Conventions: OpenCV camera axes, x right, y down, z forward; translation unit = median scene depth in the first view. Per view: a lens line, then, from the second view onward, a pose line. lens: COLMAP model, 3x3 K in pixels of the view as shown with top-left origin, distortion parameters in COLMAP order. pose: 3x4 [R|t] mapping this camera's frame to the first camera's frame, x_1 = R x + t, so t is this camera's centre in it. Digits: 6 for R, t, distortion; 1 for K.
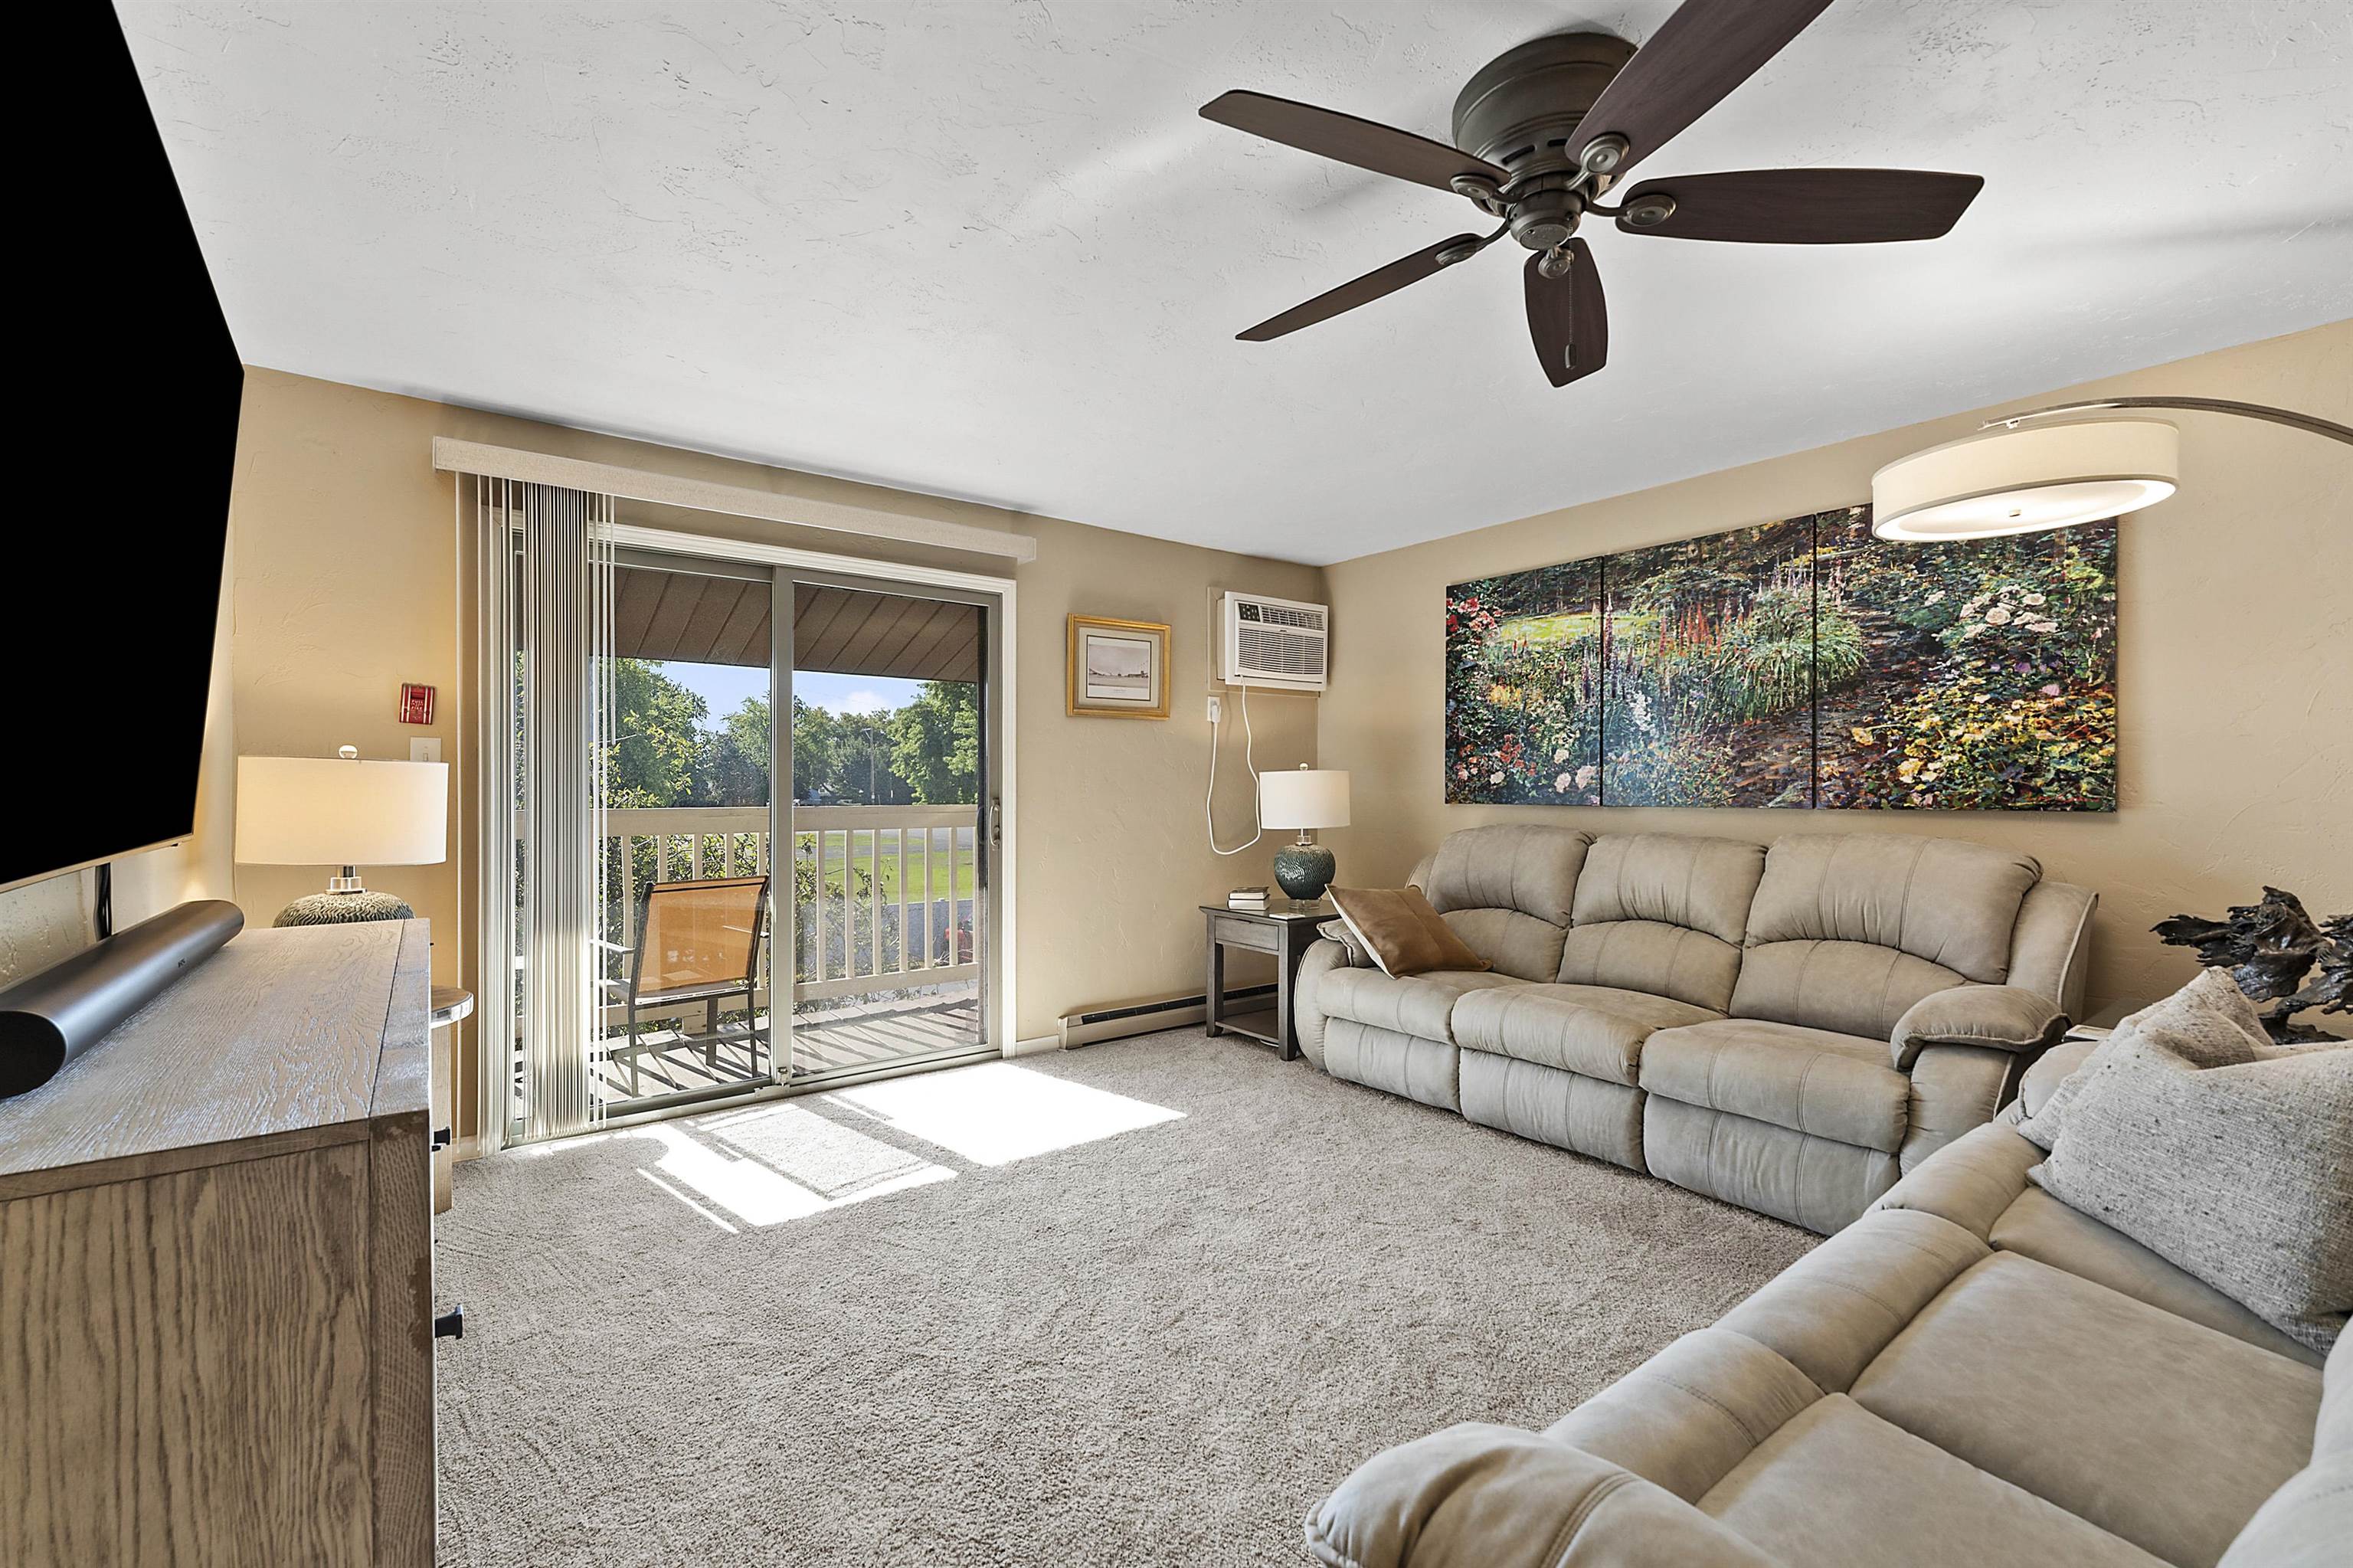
lens RADIAL K [[995.9, 0, 1170.3], [0, 995.9, 791.8], [0, 0, 1]] dist [-0.003982, -0.000433]
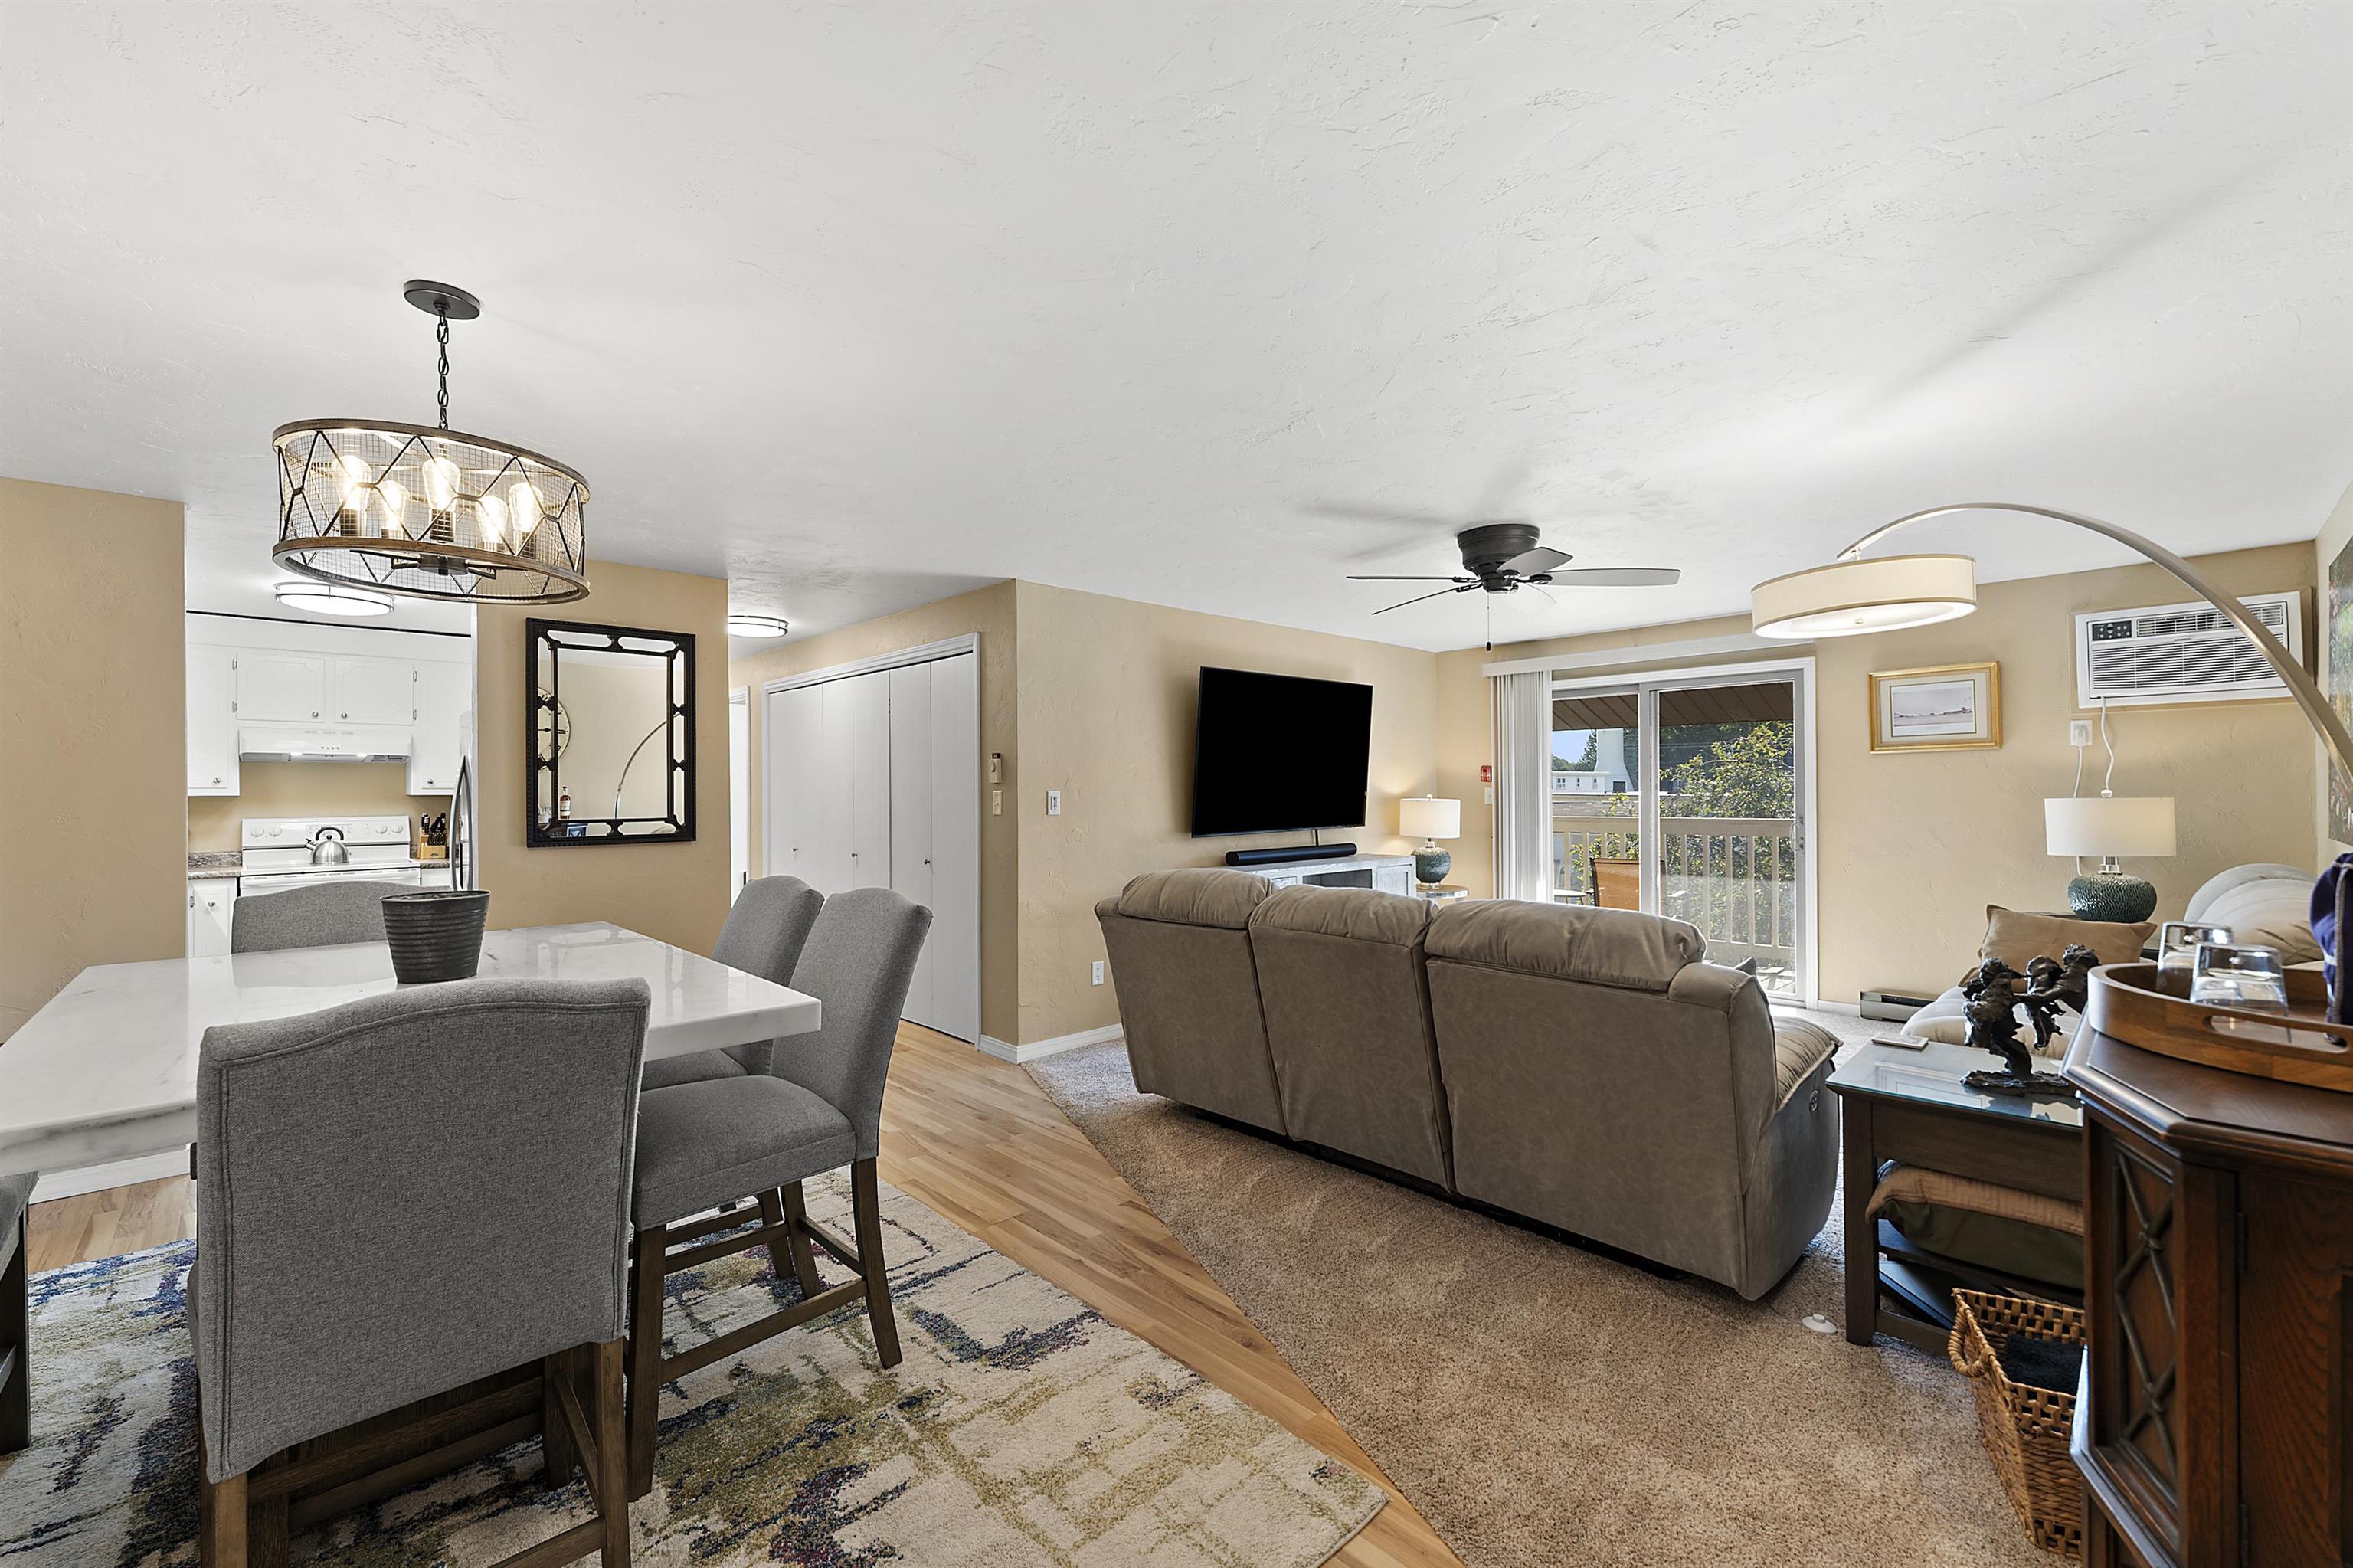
lens RADIAL K [[957.0, 0, 1176.5], [0, 957.0, 784.0], [0, 0, 1]] dist [0.000711, 0.000011]
pose [[0.114687, -0.009301, -0.993358, 1.184993], [0.005882, 0.999945, -0.008684, -0.038657], [0.993384, -0.004847, 0.114736, -0.008900]]
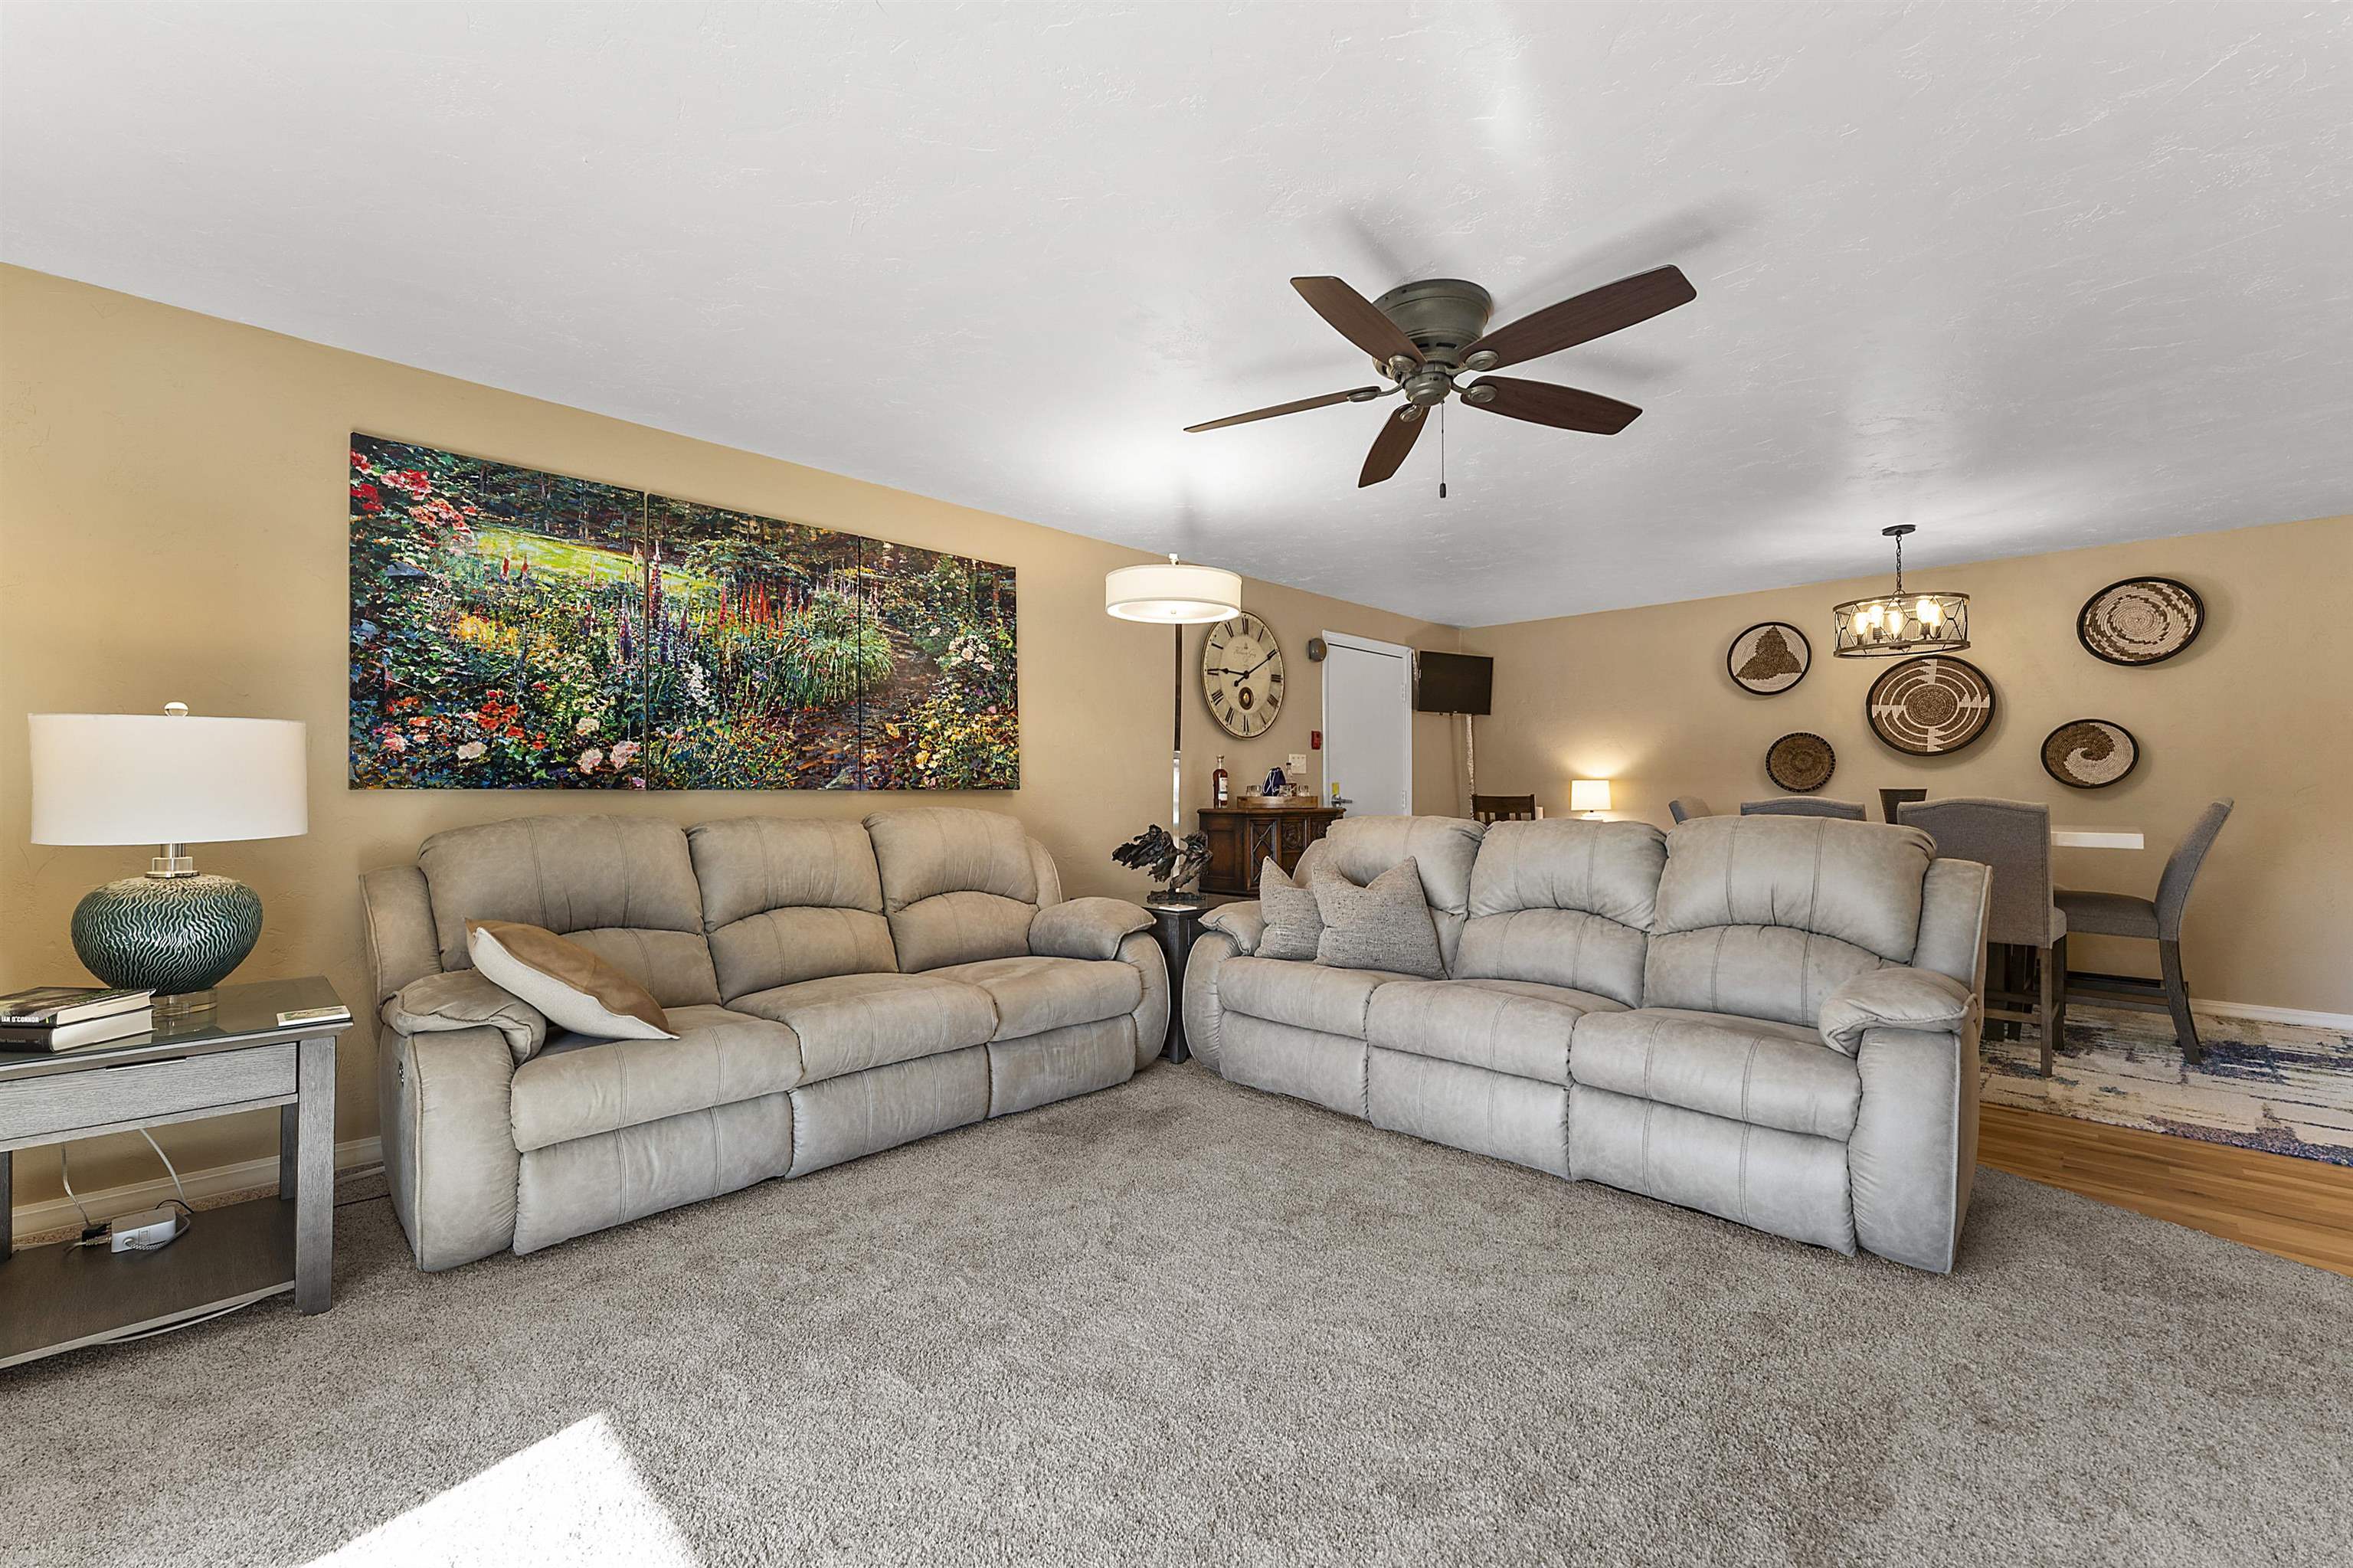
lens RADIAL K [[944.6, 0, 1168.4], [0, 944.6, 788.2], [0, 0, 1]] dist [0.000675, 0.000114]
pose [[-0.140758, 0.002284, 0.990041, -0.461162], [0.001431, 0.999997, -0.002104, 0.016749], [-0.990043, 0.001120, -0.140760, 0.744249]]
